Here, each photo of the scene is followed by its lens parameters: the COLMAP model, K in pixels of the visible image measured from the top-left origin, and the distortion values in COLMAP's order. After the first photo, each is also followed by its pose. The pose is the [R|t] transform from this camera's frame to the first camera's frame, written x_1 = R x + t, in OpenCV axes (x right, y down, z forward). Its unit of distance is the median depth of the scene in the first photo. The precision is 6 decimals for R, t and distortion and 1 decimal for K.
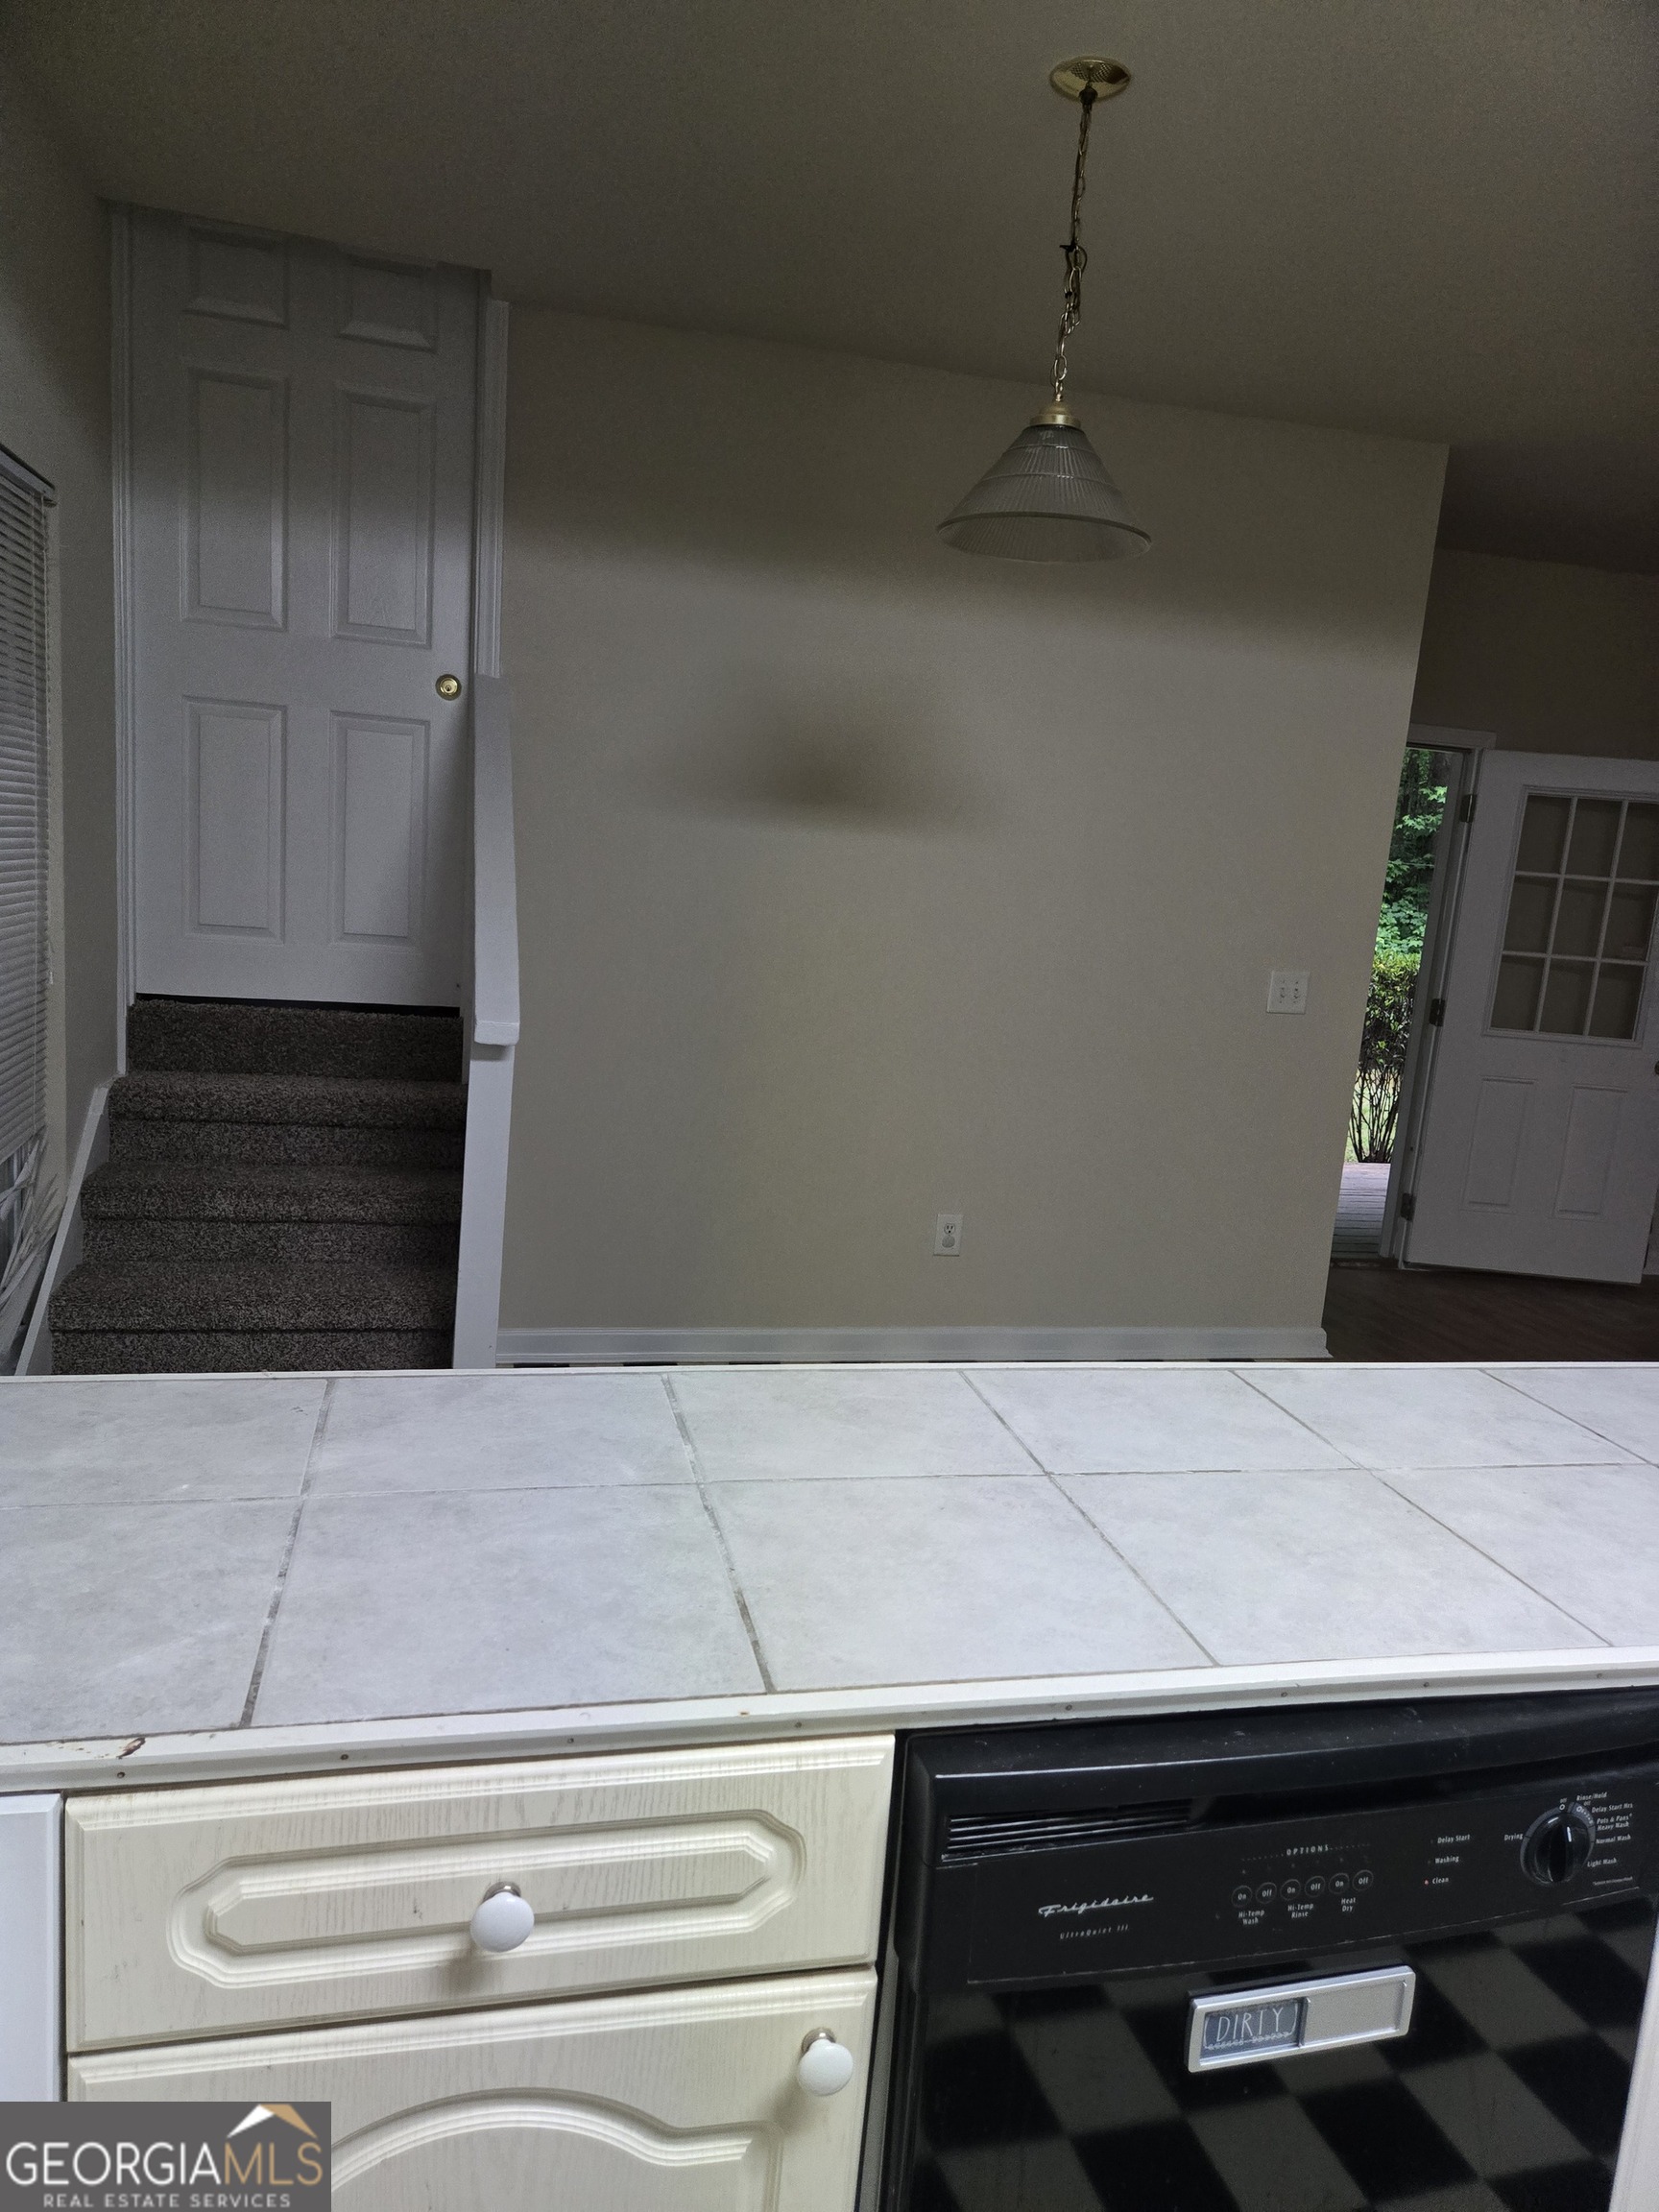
lens RADIAL K [[1509.3, 0, 829.5], [0, 1509.3, 1106.0], [0, 0, 1]] dist [0.085157, -0.065247]
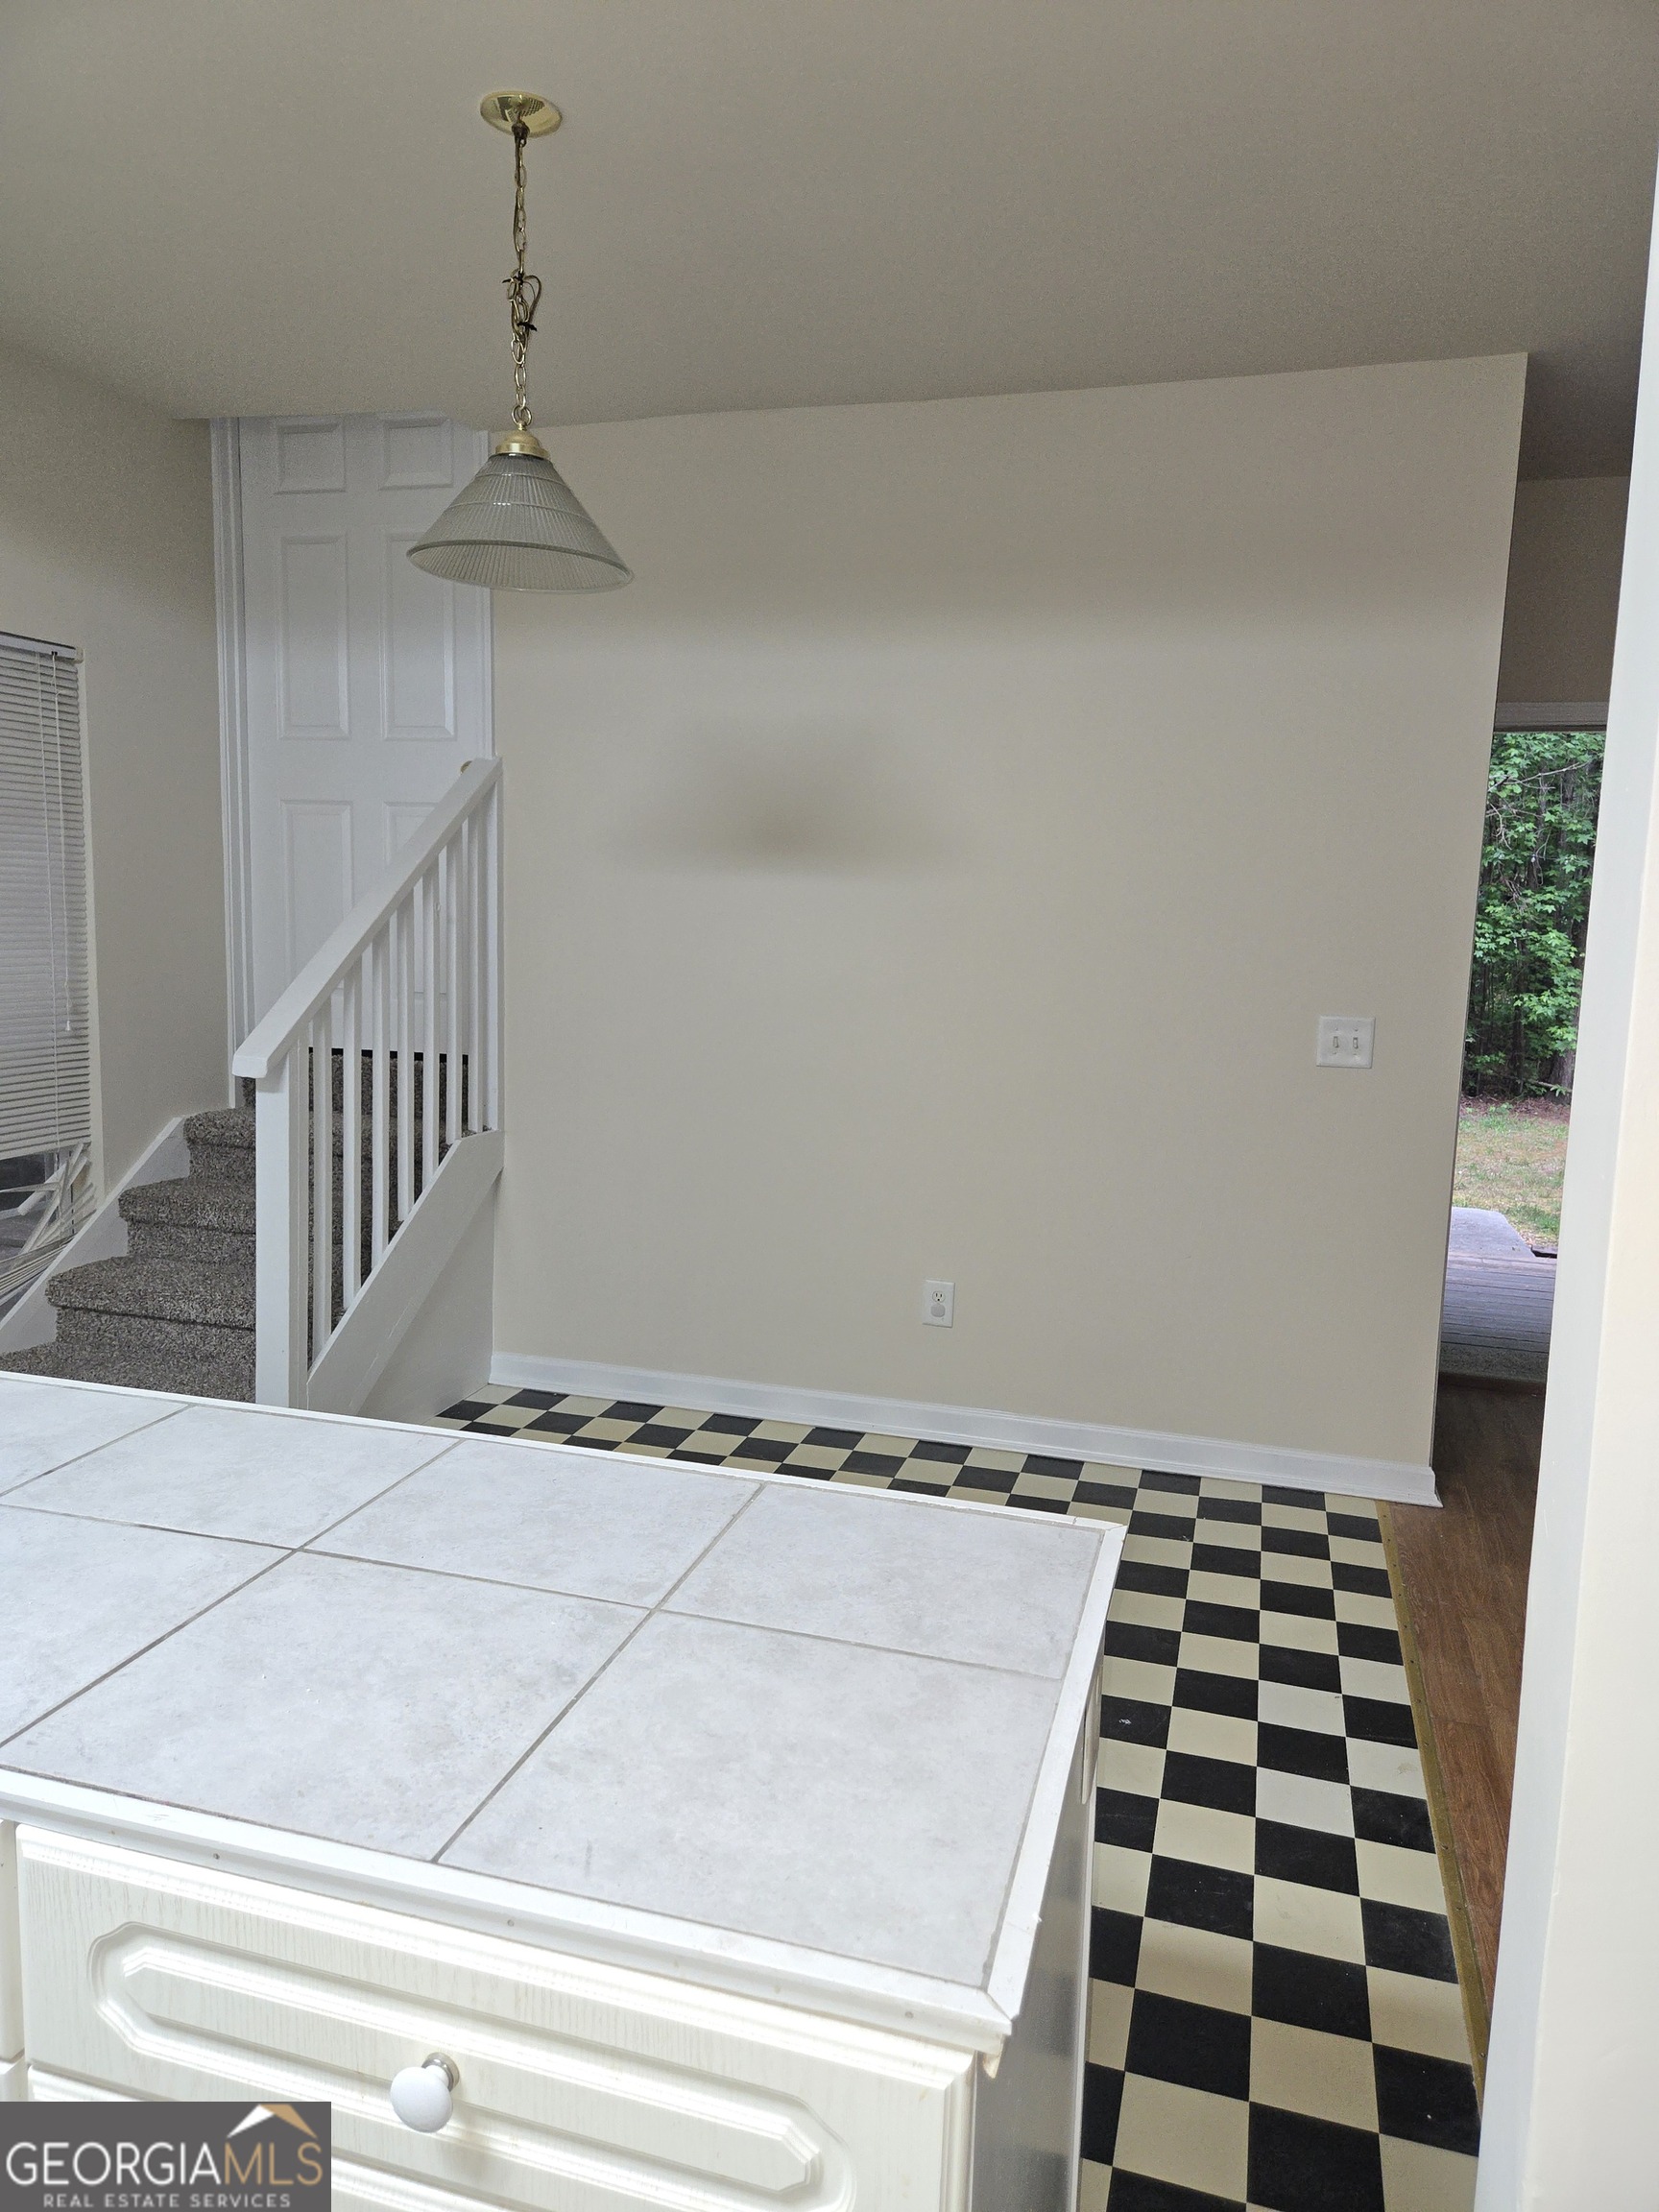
lens RADIAL K [[1509.3, 0, 829.5], [0, 1509.3, 1106.0], [0, 0, 1]] dist [0.085157, -0.065247]
pose [[0.865833, 0.015598, -0.500089, 0.555187], [-0.043389, 0.998089, -0.043991, 0.009095], [0.498448, 0.059787, 0.864856, 0.177781]]
